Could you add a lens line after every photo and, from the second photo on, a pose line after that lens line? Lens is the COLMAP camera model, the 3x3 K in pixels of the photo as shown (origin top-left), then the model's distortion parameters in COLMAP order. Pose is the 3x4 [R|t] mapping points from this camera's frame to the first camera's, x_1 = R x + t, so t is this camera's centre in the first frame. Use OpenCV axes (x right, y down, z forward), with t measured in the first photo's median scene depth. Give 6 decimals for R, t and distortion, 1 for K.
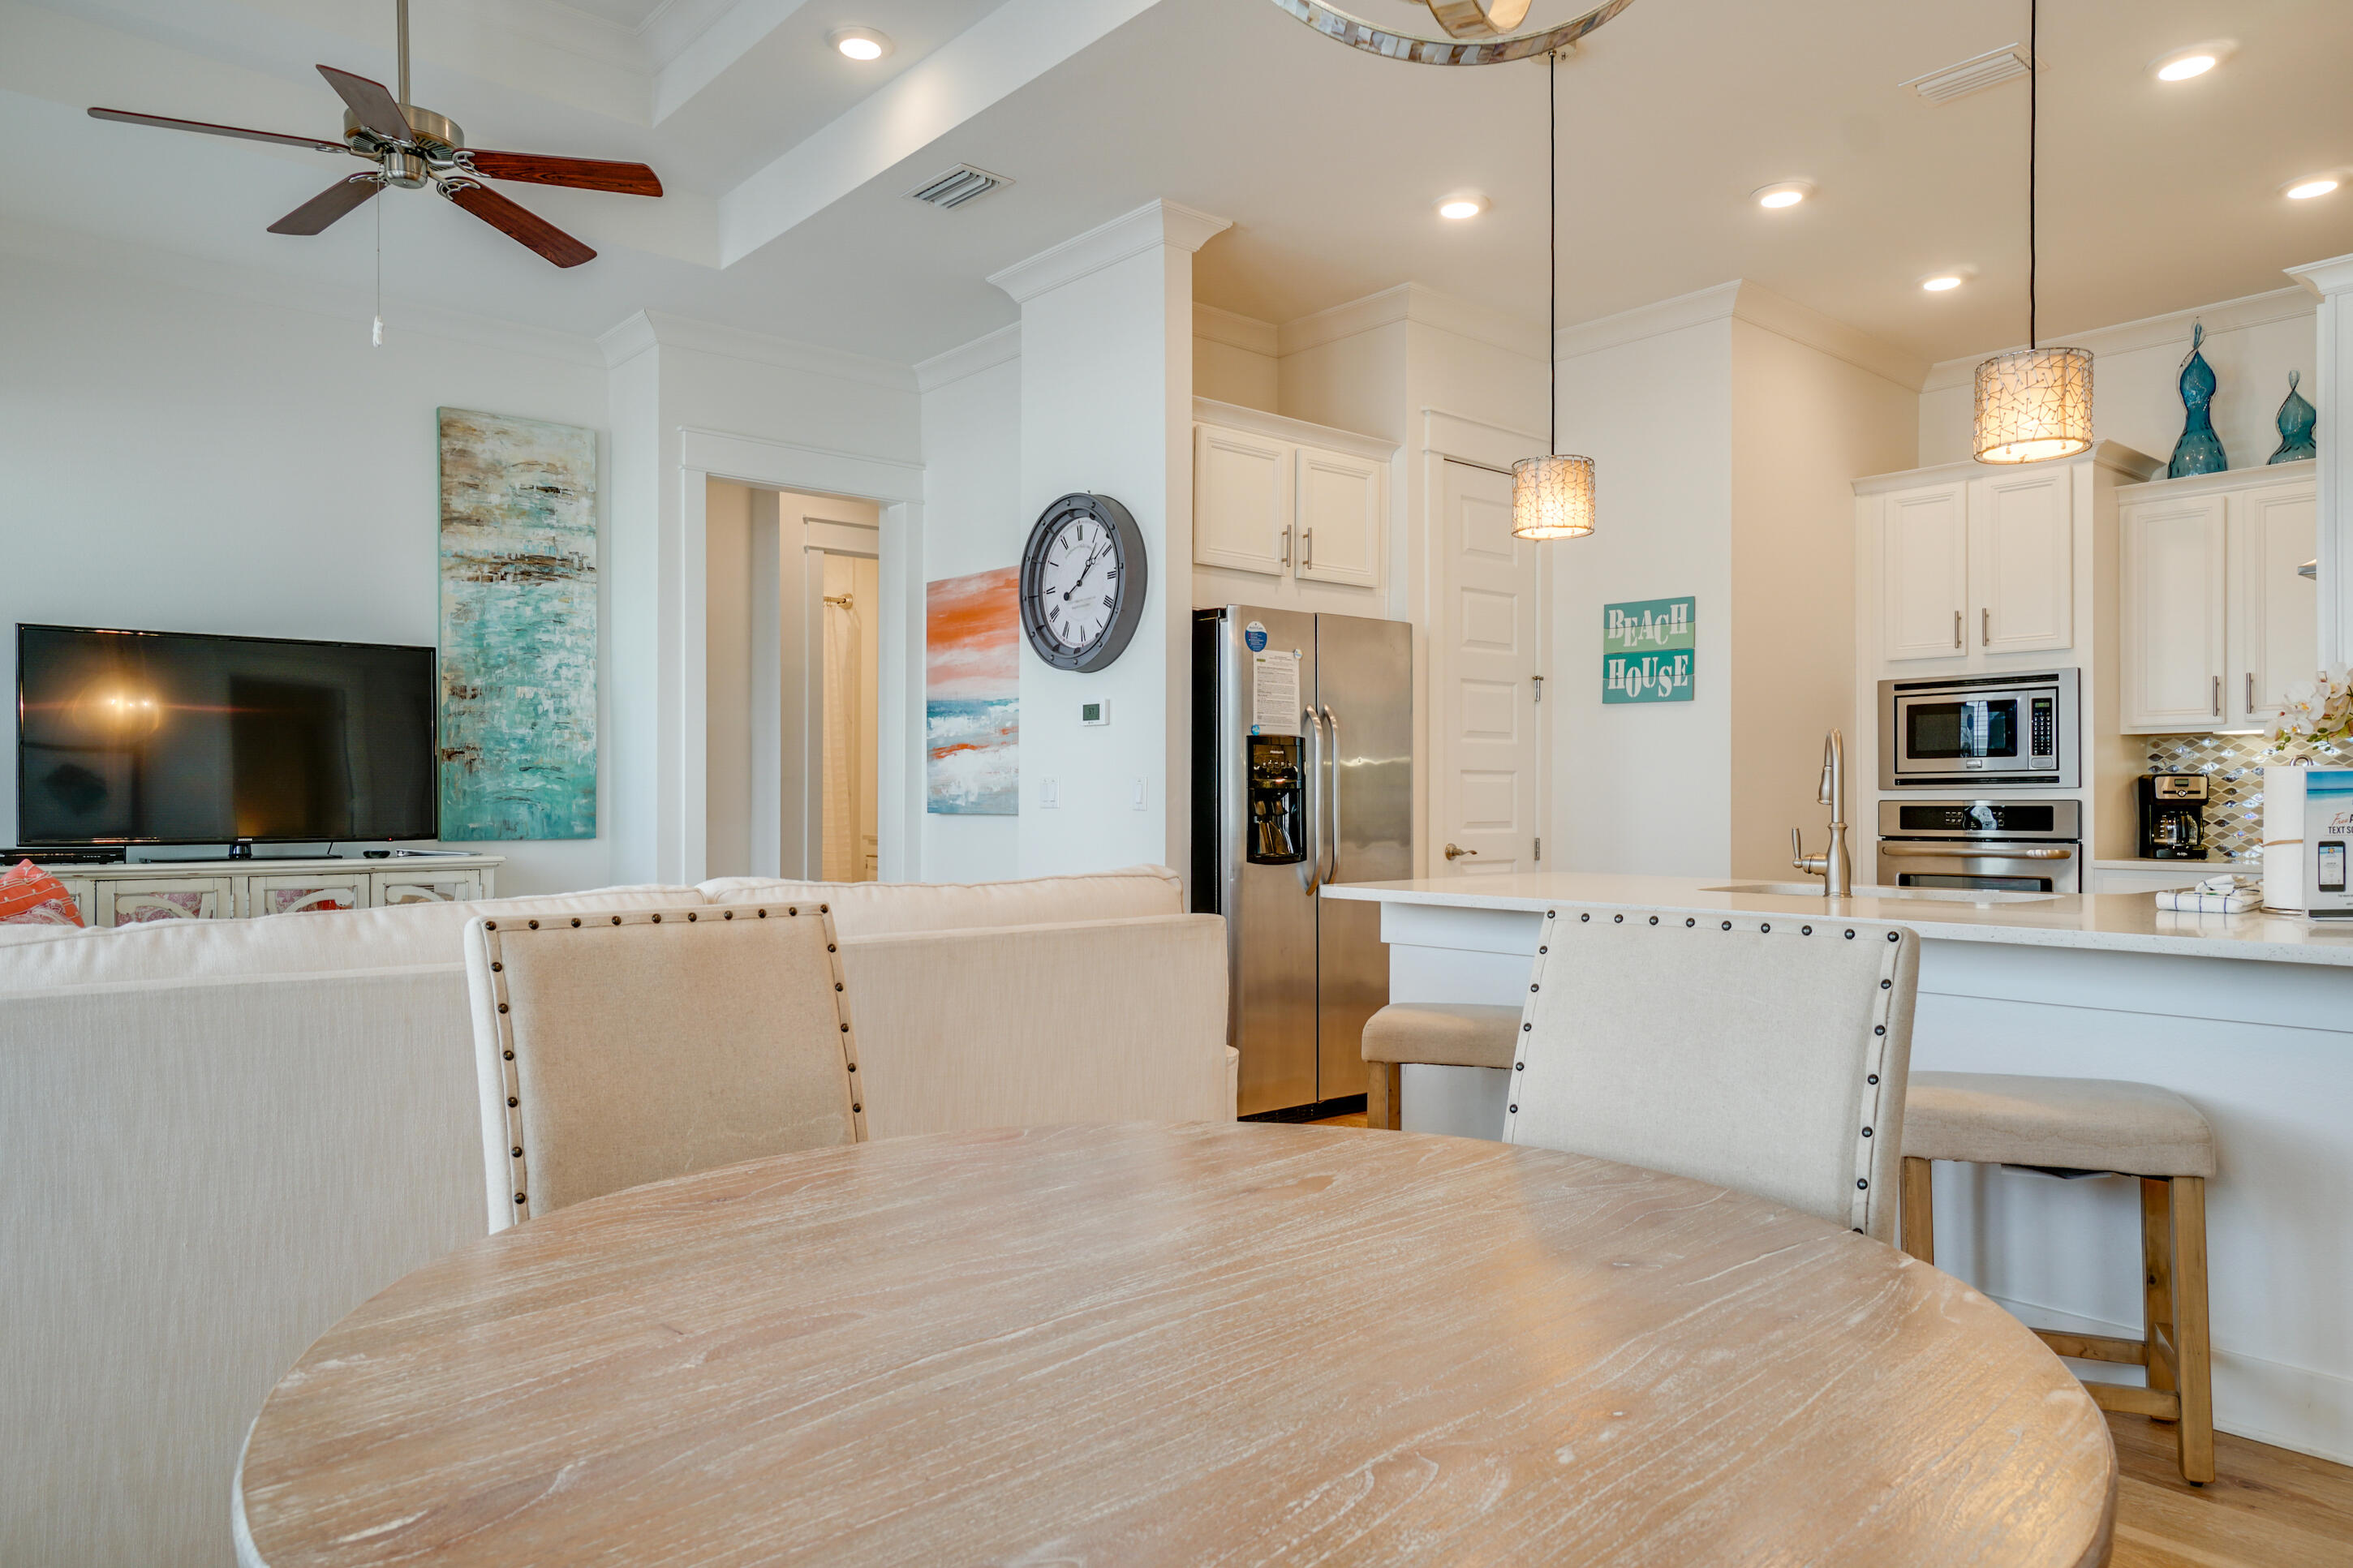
lens RADIAL K [[1499.6, 0, 1176.5], [0, 1499.6, 784.0], [0, 0, 1]] dist [-0.006370, 0.007519]
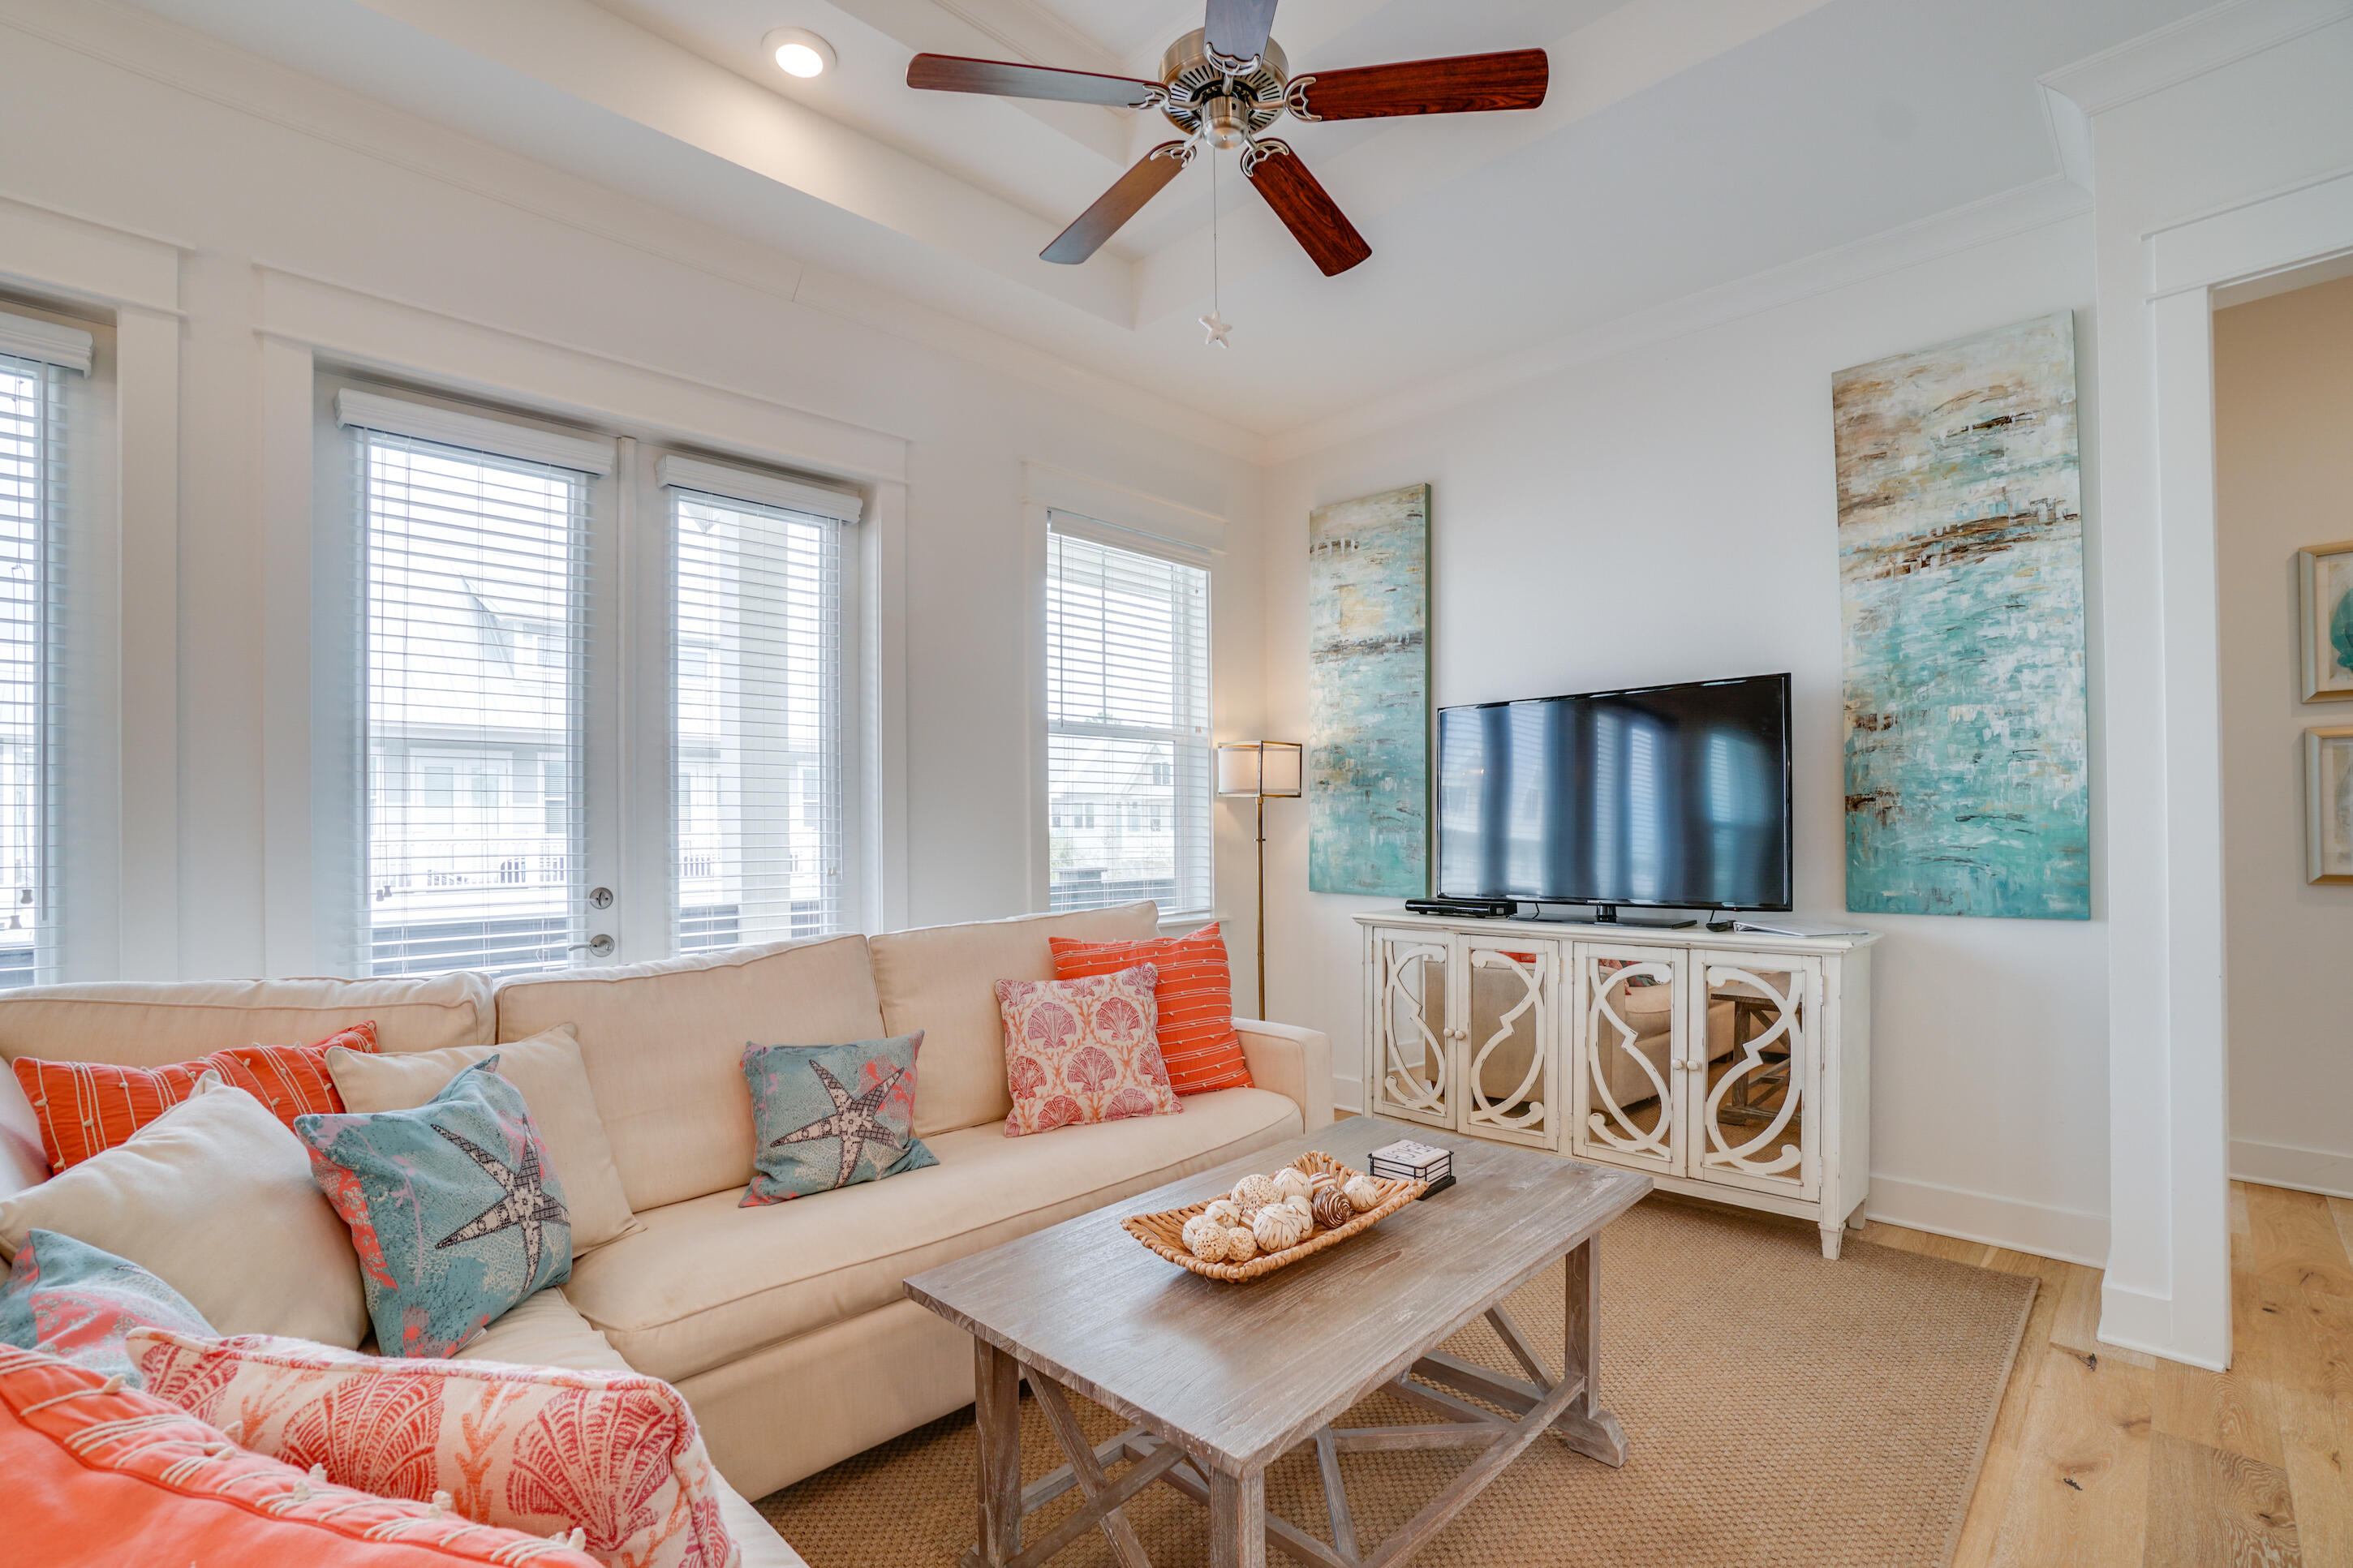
lens RADIAL K [[1060.3, 0, 1217.0], [0, 1060.3, 821.5], [0, 0, 1]] dist [-0.068928, 0.029216]
pose [[0.088748, -0.004335, -0.996045, 0.031095], [0.023146, 0.999729, -0.002288, -0.016219], [0.995785, -0.022851, 0.088824, 0.607421]]
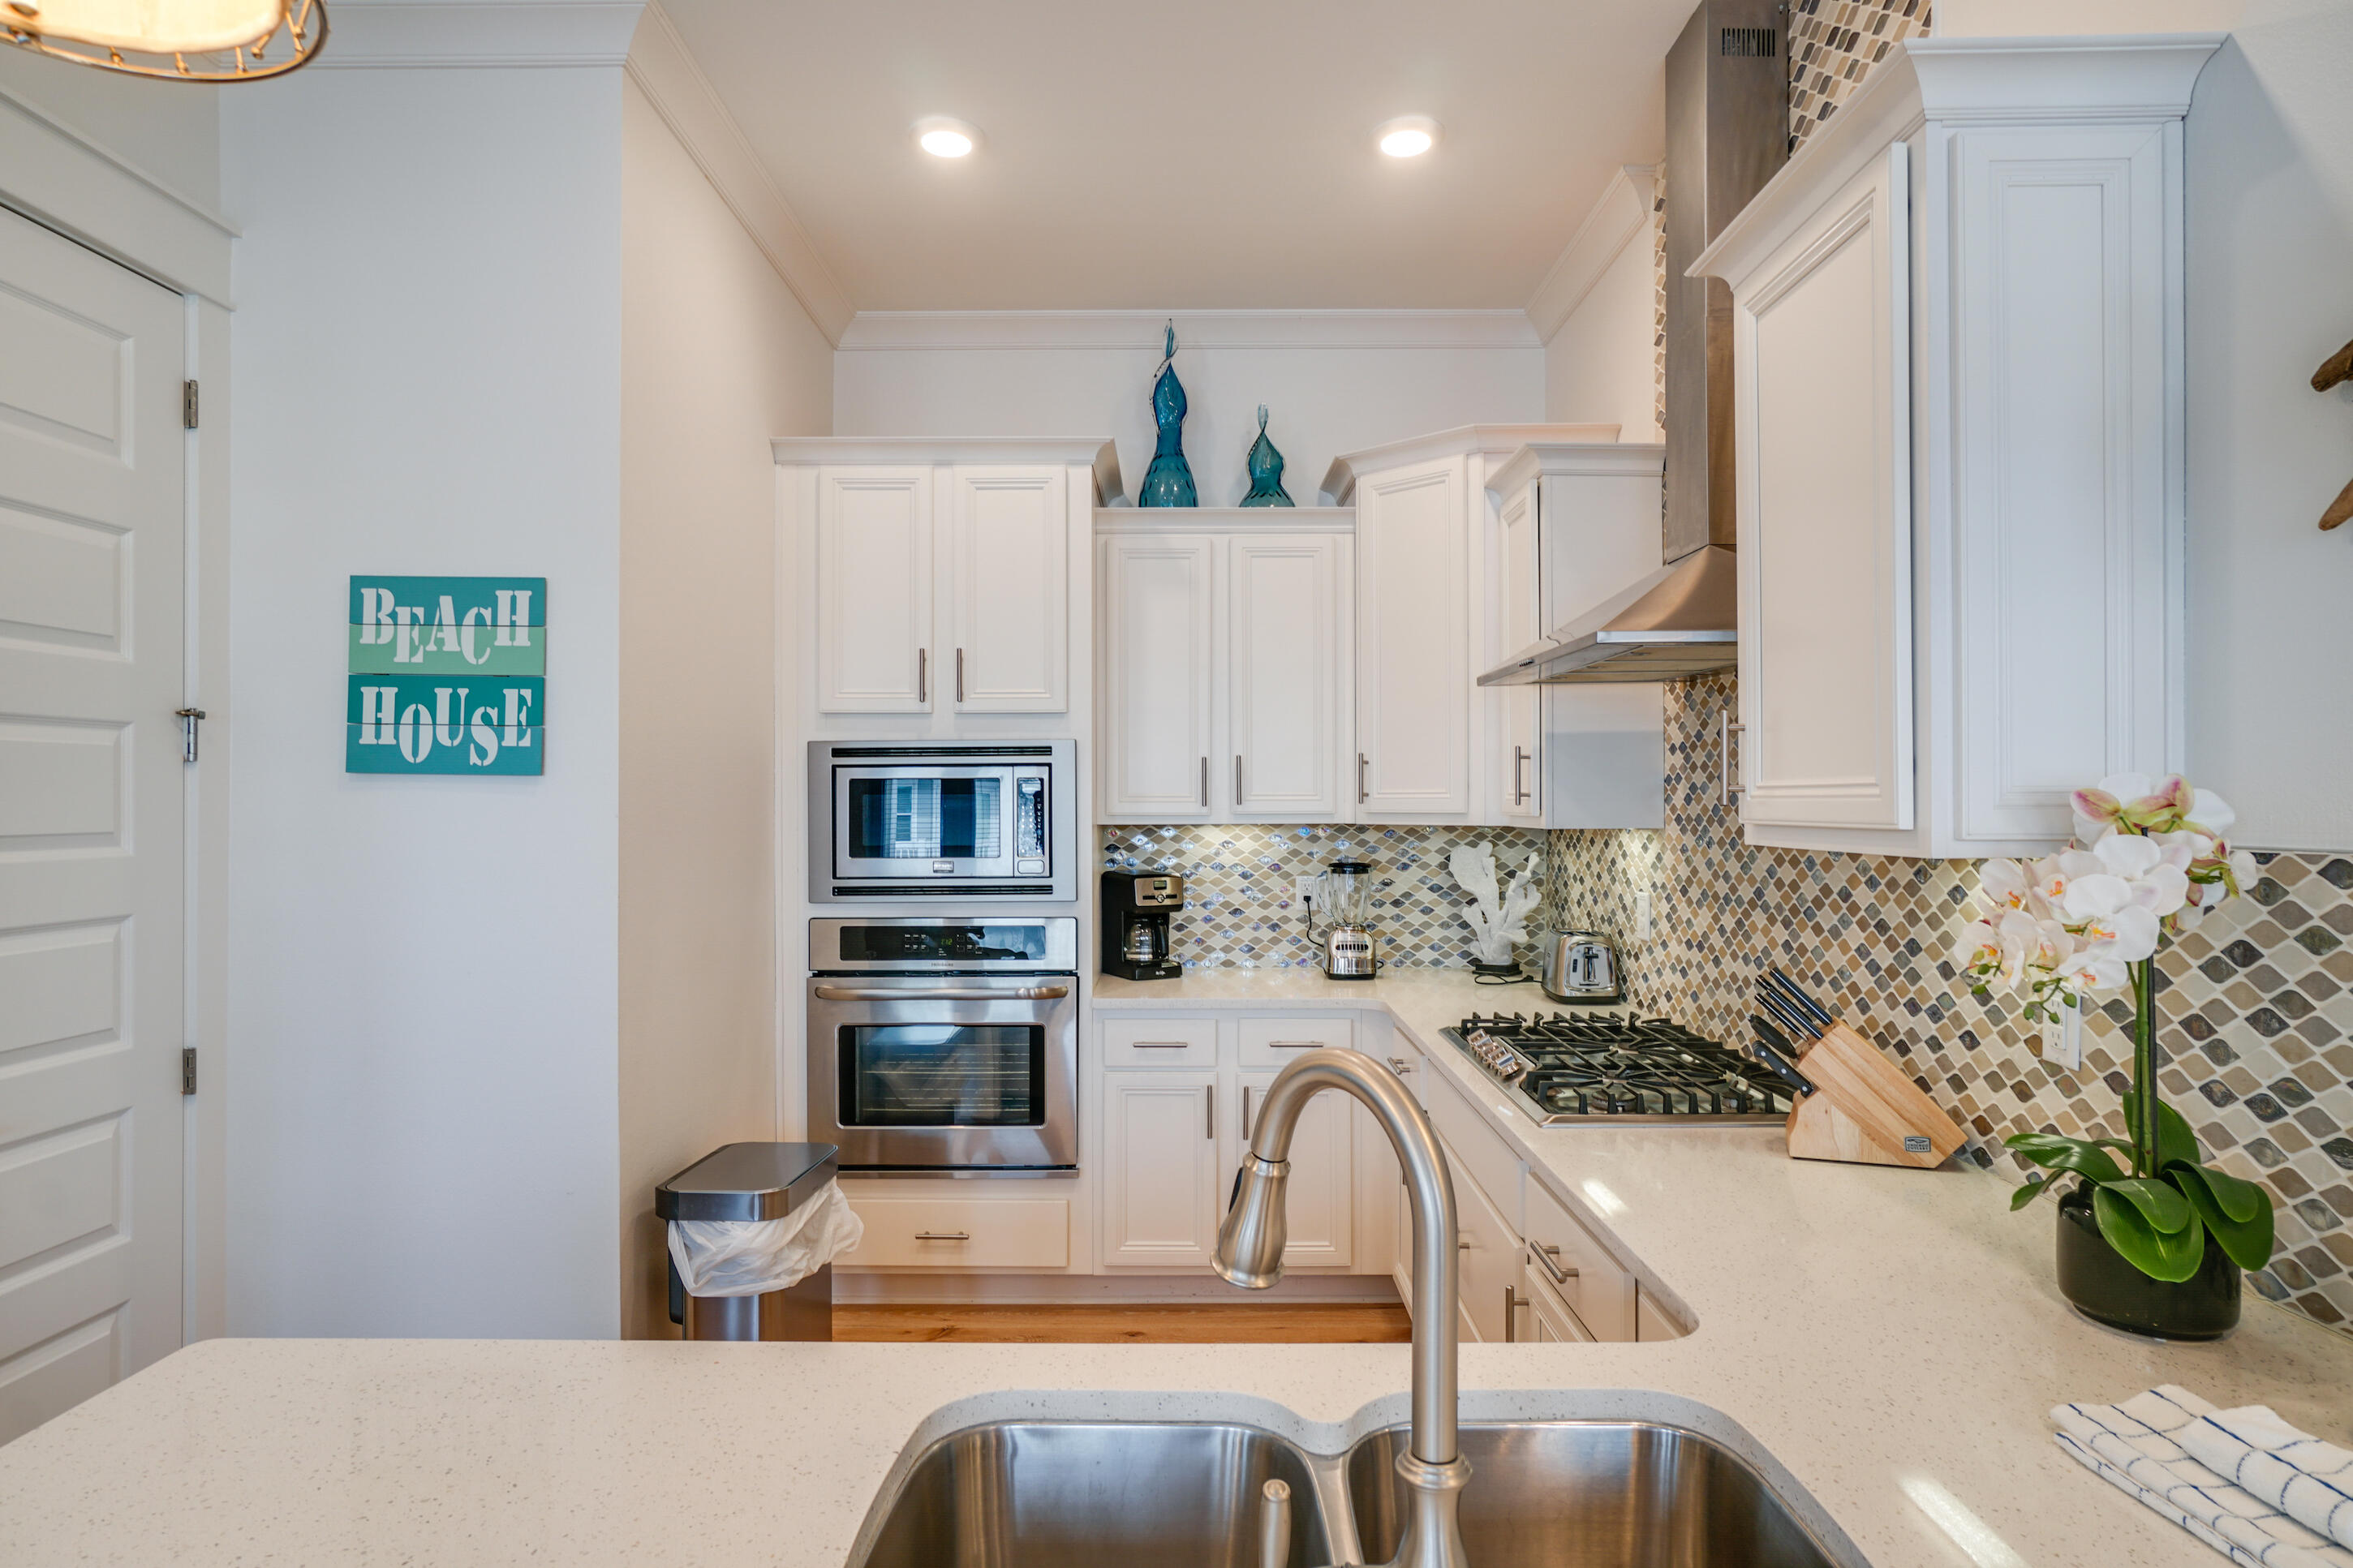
lens RADIAL K [[1291.4, 0, 1189.5], [0, 1291.4, 797.9], [0, 0, 1]] dist [-0.014298, 0.001834]
pose [[0.649137, 0.000906, 0.760671, 0.144268], [-0.005999, 0.999974, 0.003928, -0.049694], [-0.760648, -0.007113, 0.649125, 0.519189]]
